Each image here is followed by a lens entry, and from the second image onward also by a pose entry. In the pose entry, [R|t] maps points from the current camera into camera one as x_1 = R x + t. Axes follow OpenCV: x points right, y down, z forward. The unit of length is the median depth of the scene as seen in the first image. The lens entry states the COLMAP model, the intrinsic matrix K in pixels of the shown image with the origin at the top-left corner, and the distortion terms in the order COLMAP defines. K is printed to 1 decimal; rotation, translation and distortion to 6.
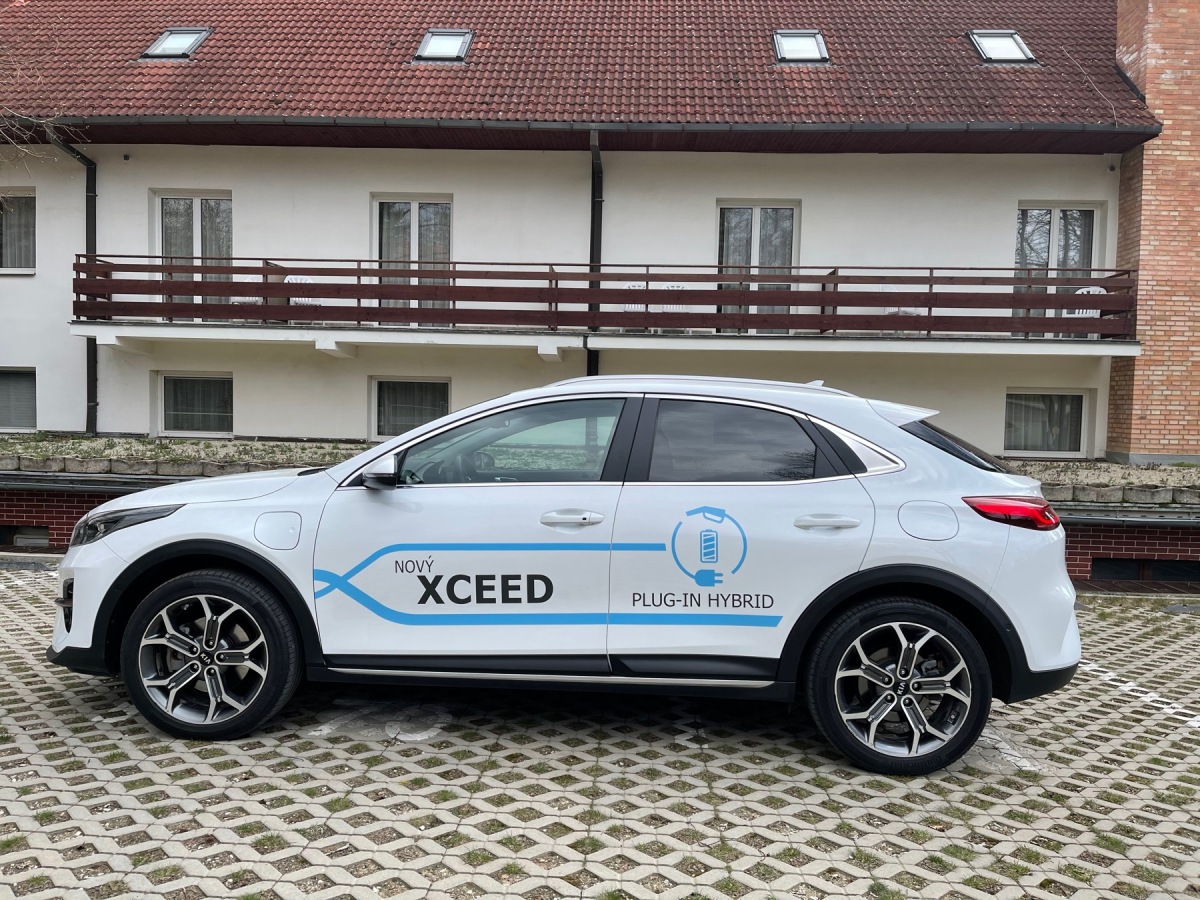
lens RADIAL K [[899.7, 0, 590.3], [0, 899.7, 473.0], [0, 0, 1]] dist [0.066767, -0.087158]
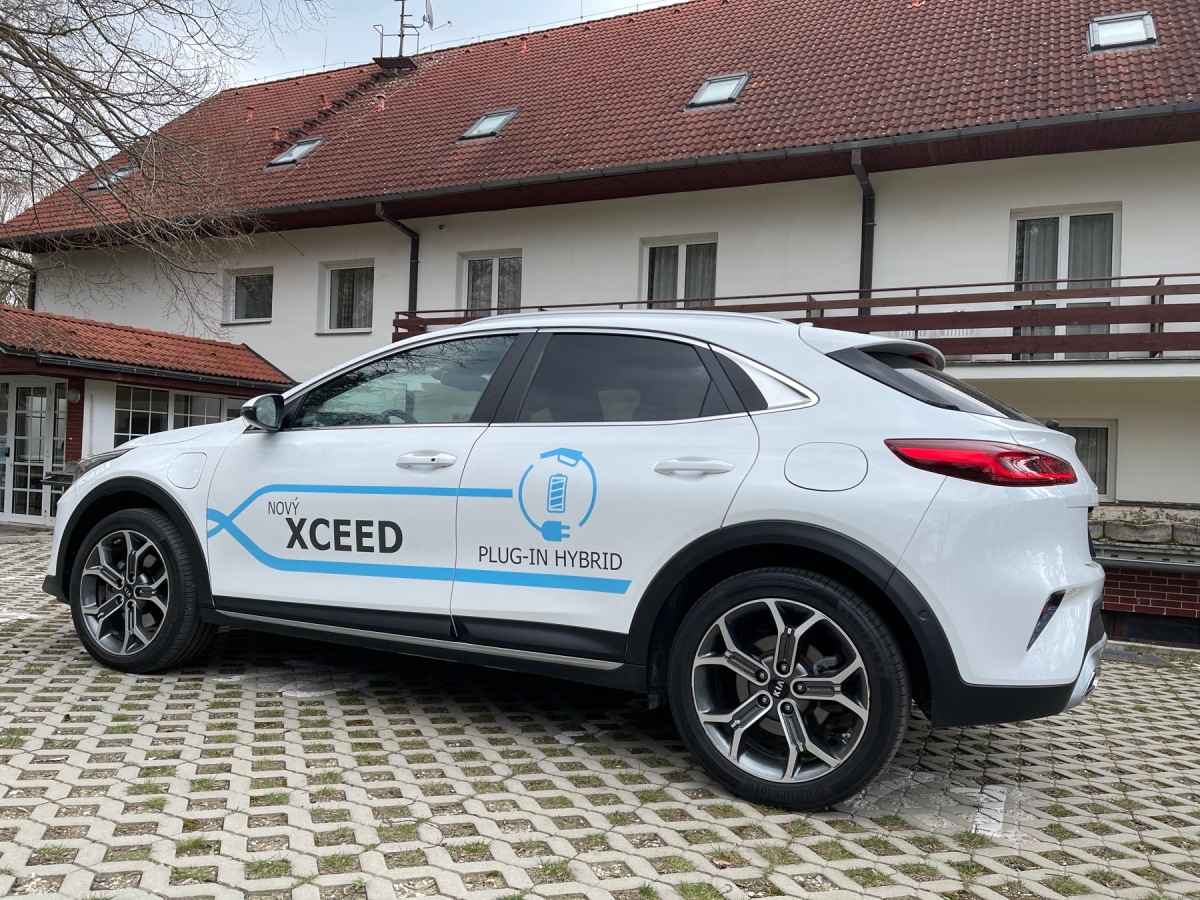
lens RADIAL K [[899.7, 0, 590.4], [0, 899.7, 461.9], [0, 0, 1]] dist [0.066767, -0.087158]
pose [[0.921794, 0.011204, -0.387517, 0.472130], [-0.043565, 0.996244, -0.074827, 0.110402], [0.385224, 0.085858, 0.918821, 0.229827]]
